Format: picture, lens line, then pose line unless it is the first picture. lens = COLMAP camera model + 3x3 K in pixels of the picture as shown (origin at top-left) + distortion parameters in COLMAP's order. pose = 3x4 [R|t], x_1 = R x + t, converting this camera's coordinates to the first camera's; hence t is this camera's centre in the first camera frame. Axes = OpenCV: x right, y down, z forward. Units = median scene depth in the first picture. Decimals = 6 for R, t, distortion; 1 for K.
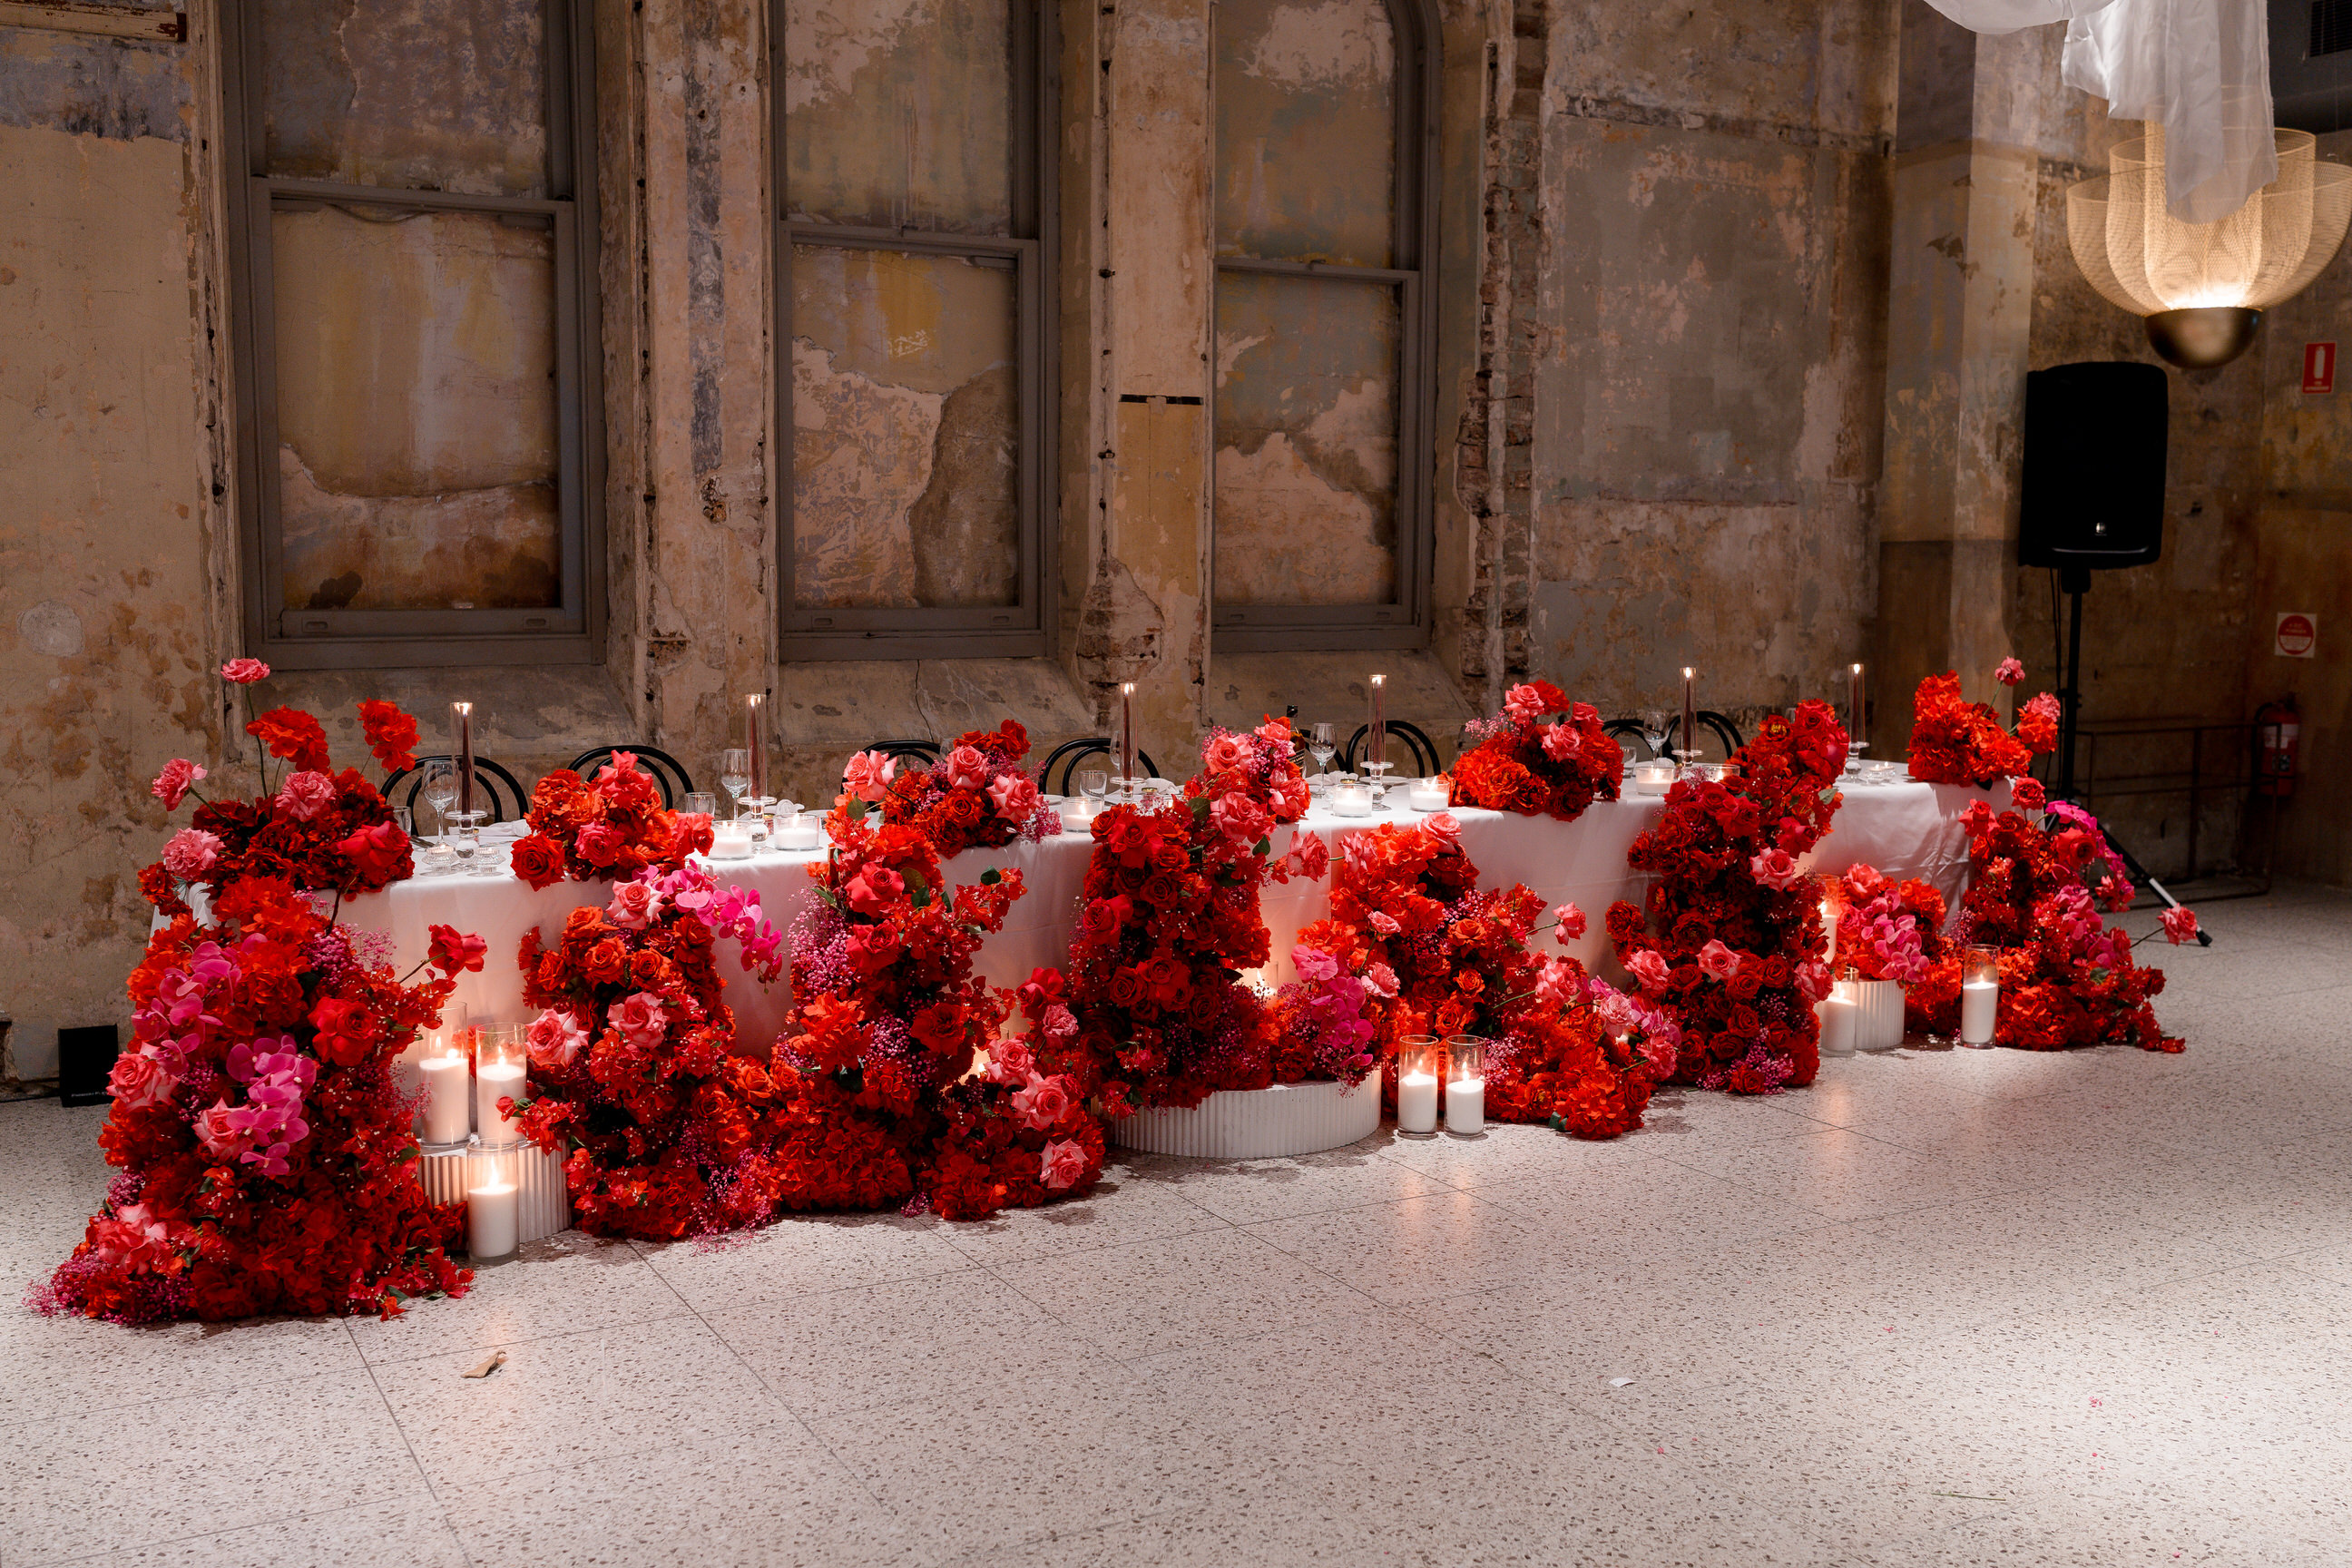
lens RADIAL K [[2244.9, 0, 1176.0], [0, 2244.9, 784.0], [0, 0, 1]] dist [0.003397, -0.016360]
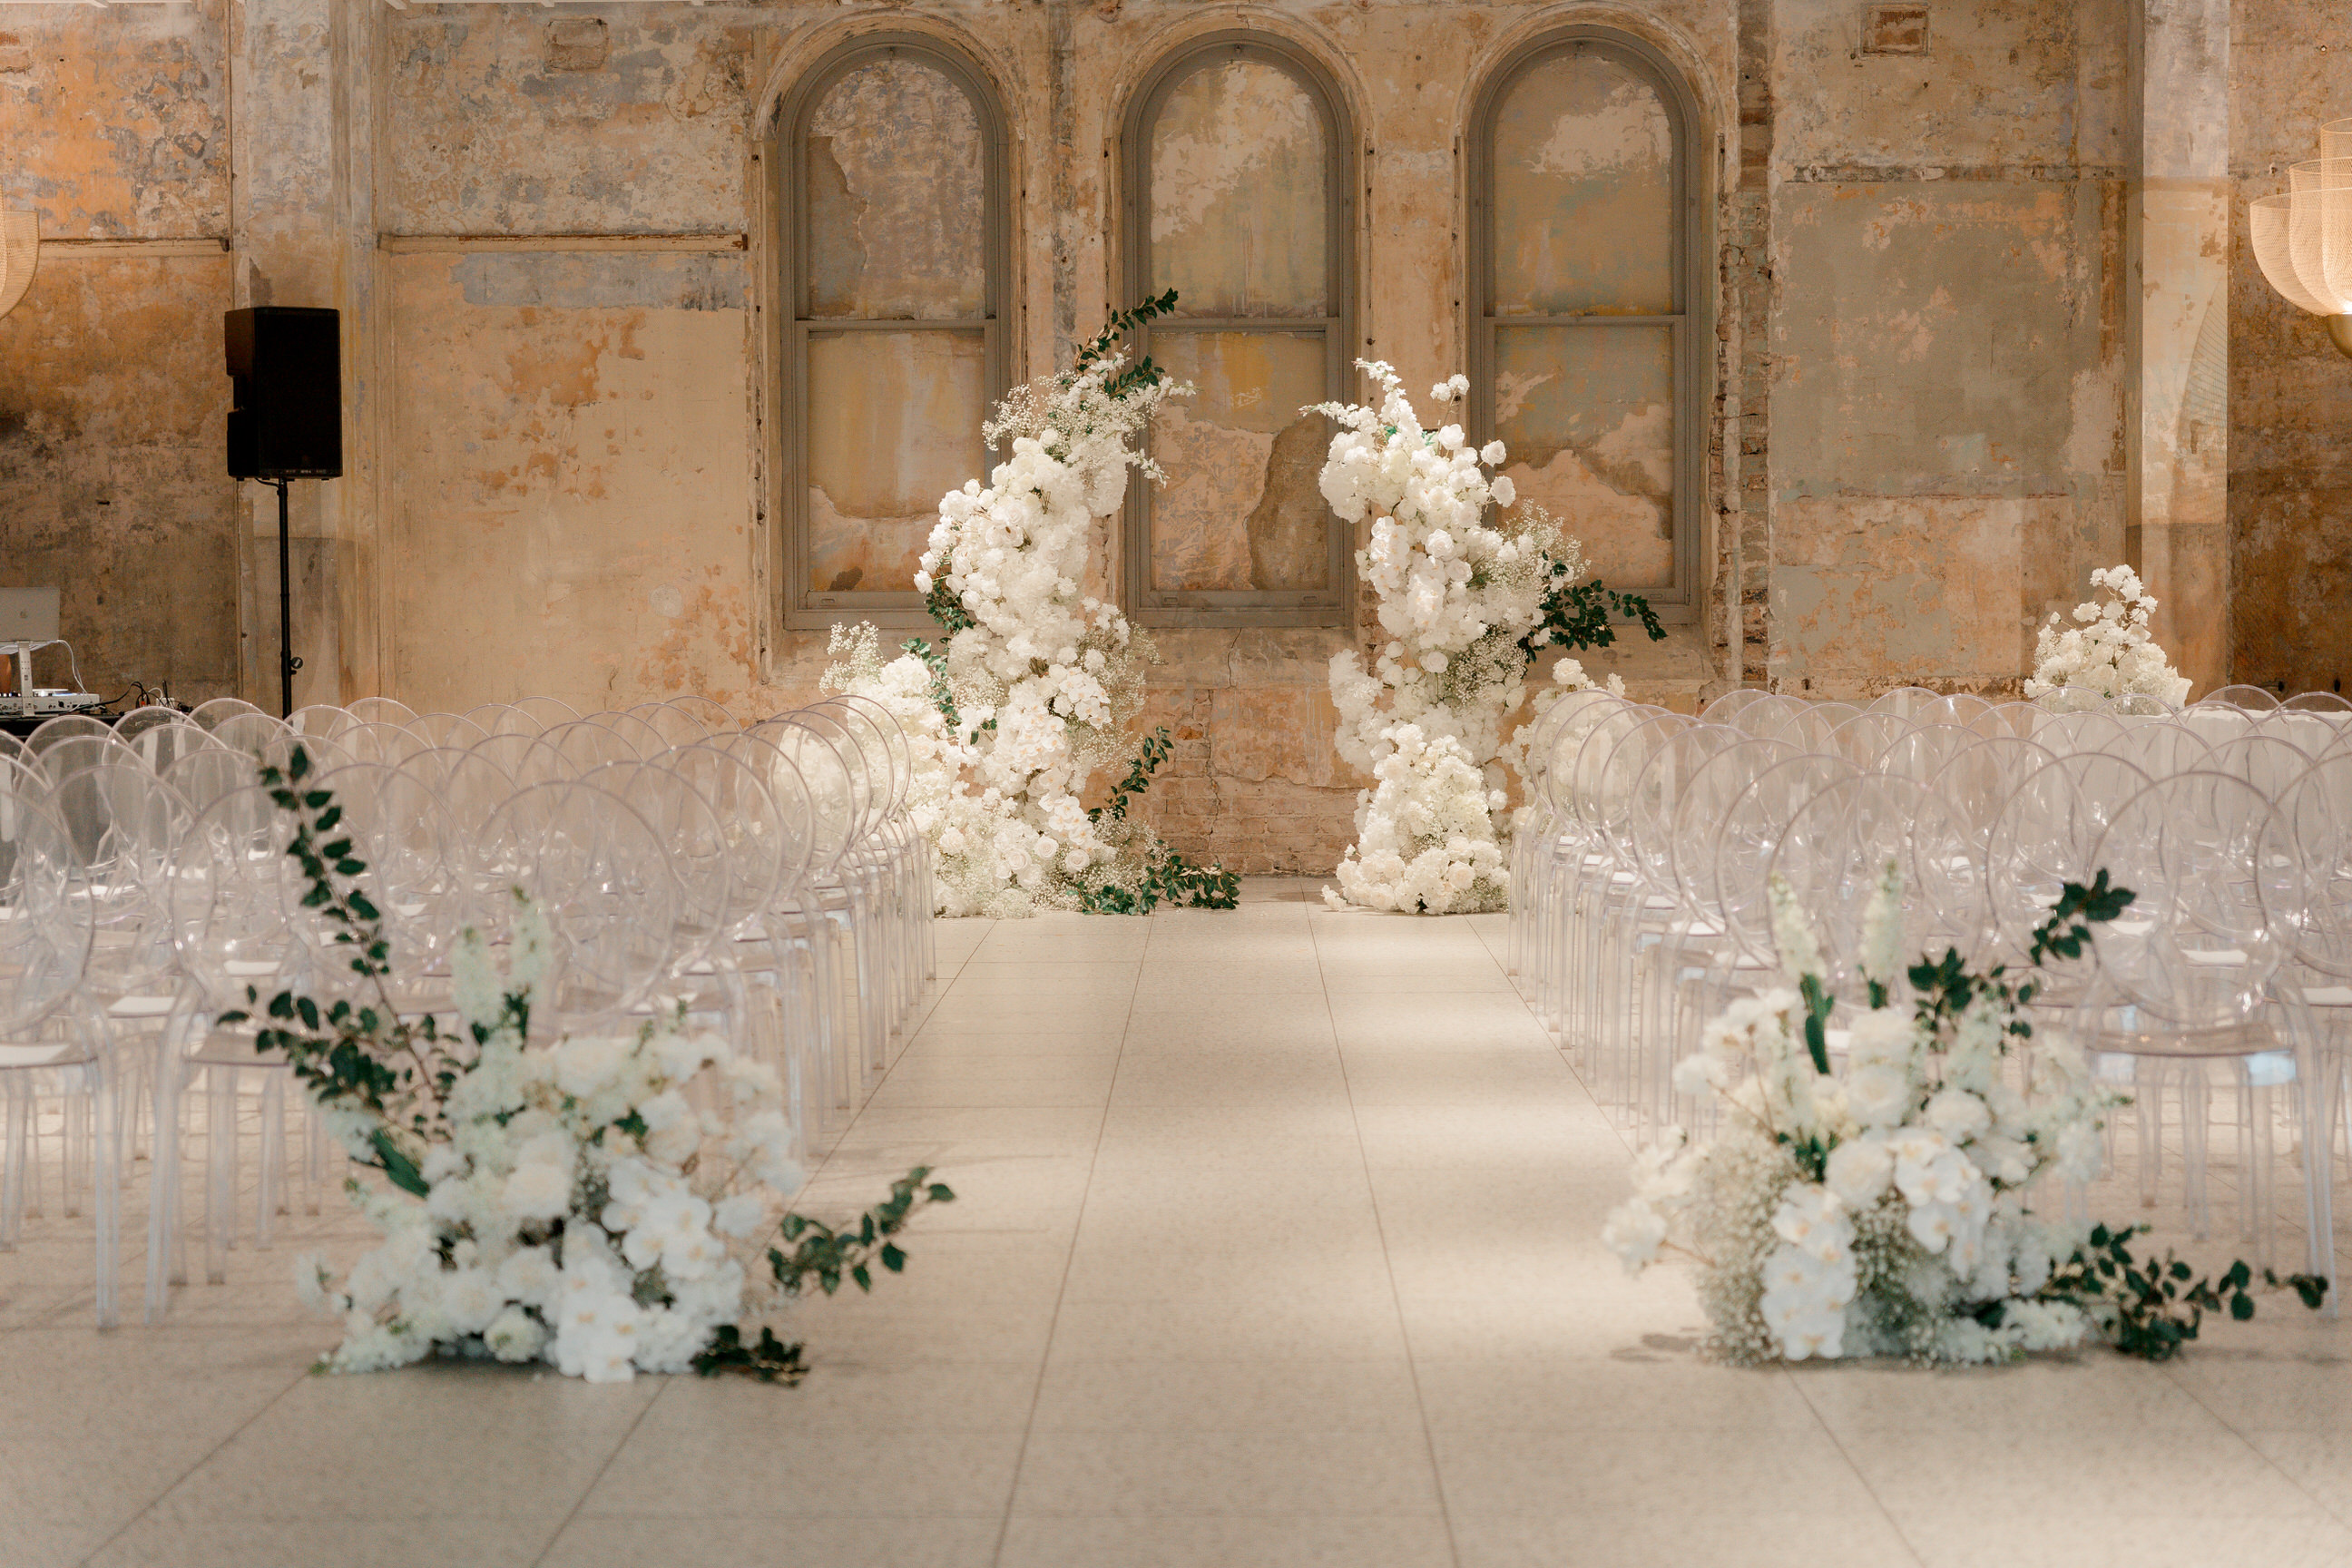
lens RADIAL K [[4557.5, 0, 1176.0], [0, 4557.5, 784.0], [0, 0, 1]] dist [0.001437, -0.048320]
pose [[0.865372, 0.007194, -0.501079, 1.126201], [-0.039583, 0.997754, -0.054036, 0.173279], [0.499565, 0.066595, 0.863713, -1.278059]]
